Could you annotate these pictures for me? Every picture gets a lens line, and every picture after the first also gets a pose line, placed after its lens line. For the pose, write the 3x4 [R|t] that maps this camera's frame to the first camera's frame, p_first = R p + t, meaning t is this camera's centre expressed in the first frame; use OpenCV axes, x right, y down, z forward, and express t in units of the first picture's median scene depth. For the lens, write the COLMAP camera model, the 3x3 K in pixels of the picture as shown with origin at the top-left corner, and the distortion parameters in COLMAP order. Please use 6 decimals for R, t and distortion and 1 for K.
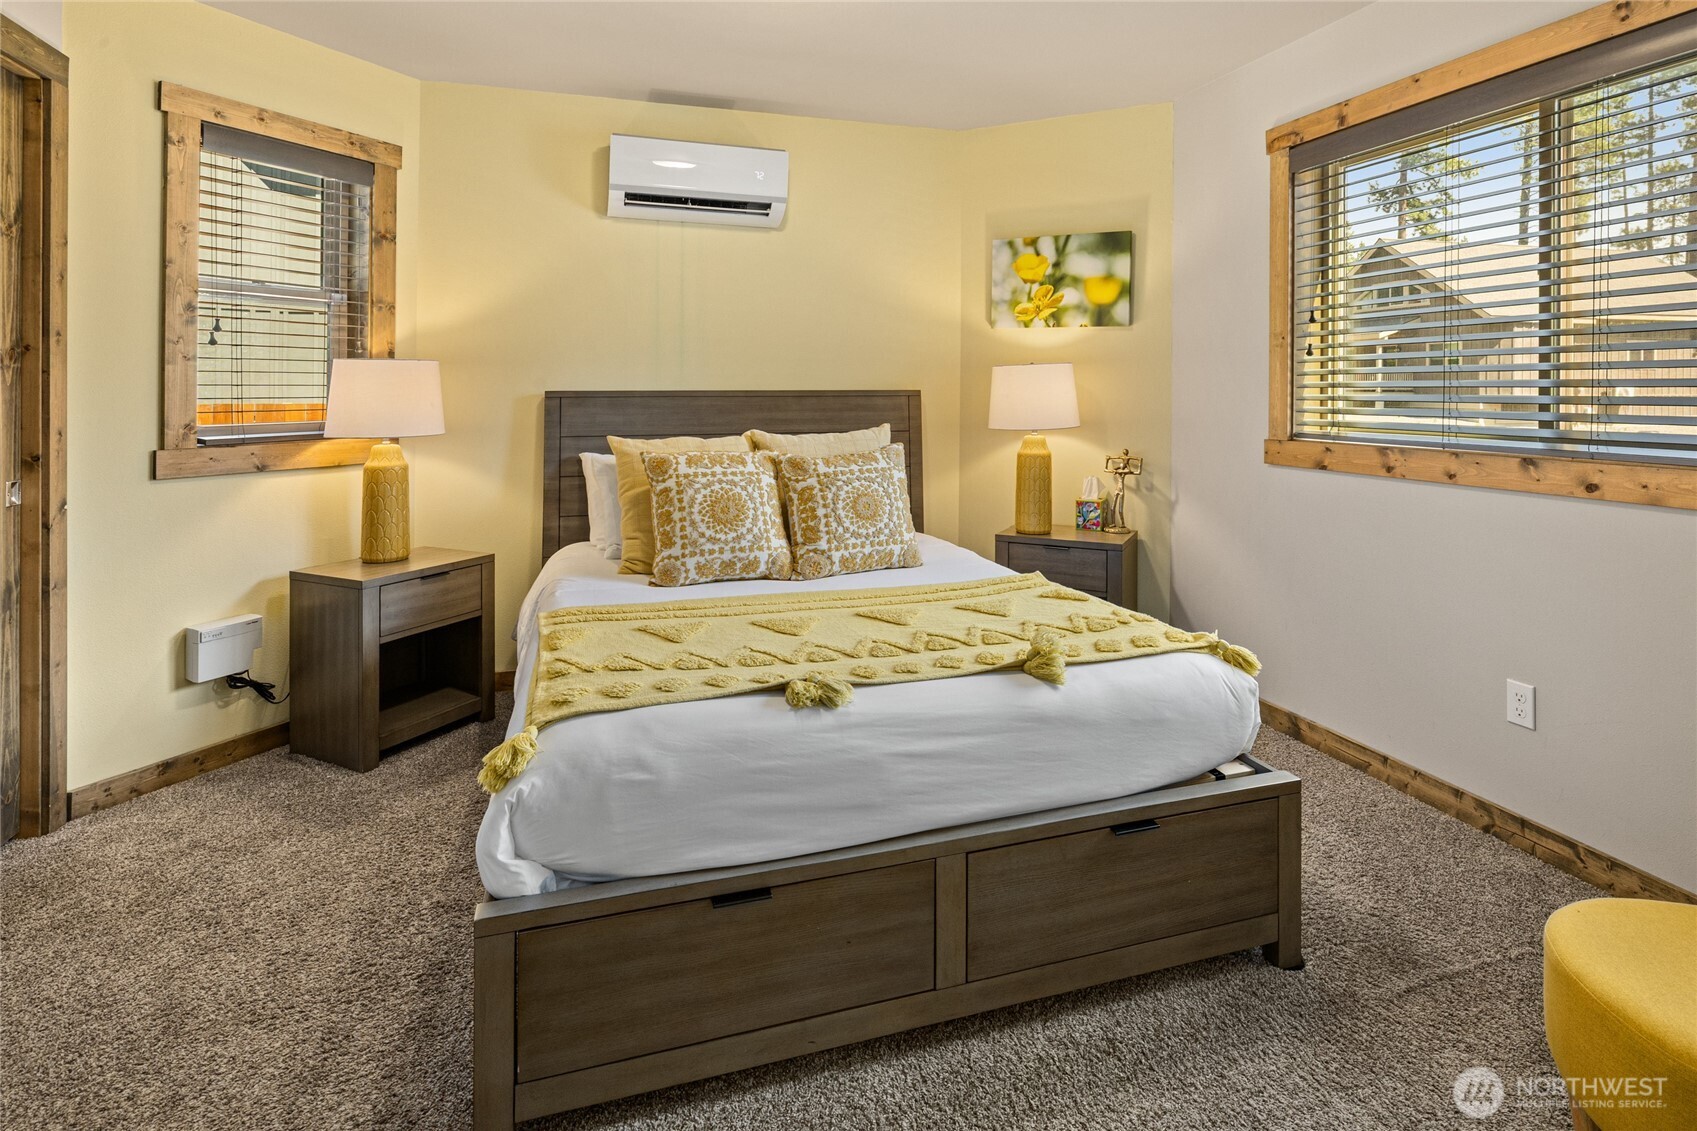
lens RADIAL K [[812.0, 0, 843.8], [0, 812.0, 538.4], [0, 0, 1]] dist [-0.003910, -0.000572]
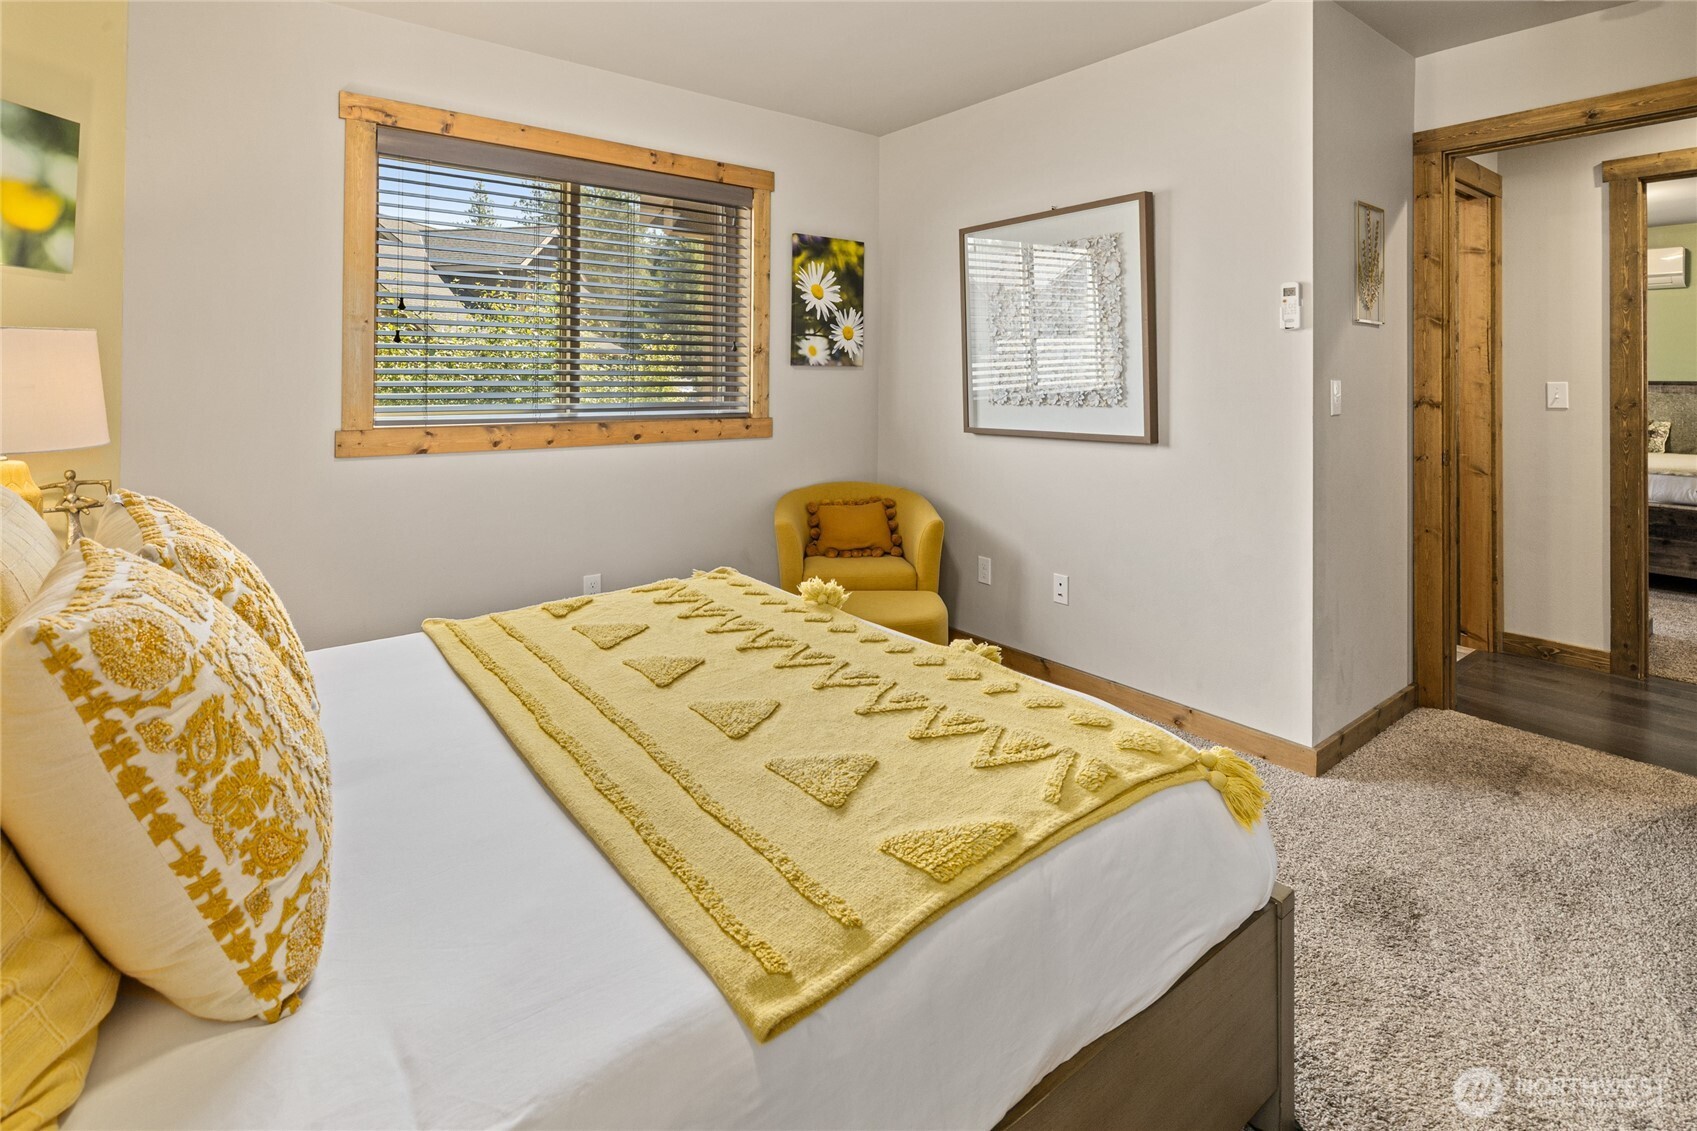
lens RADIAL K [[809.5, 0, 850.4], [0, 809.5, 510.3], [0, 0, 1]] dist [-0.001614, -0.000405]
pose [[-0.350810, -0.155414, 0.923460, -0.577566], [0.161746, 0.961255, 0.223219, -0.161363], [-0.922372, 0.227674, -0.312081, 0.856550]]
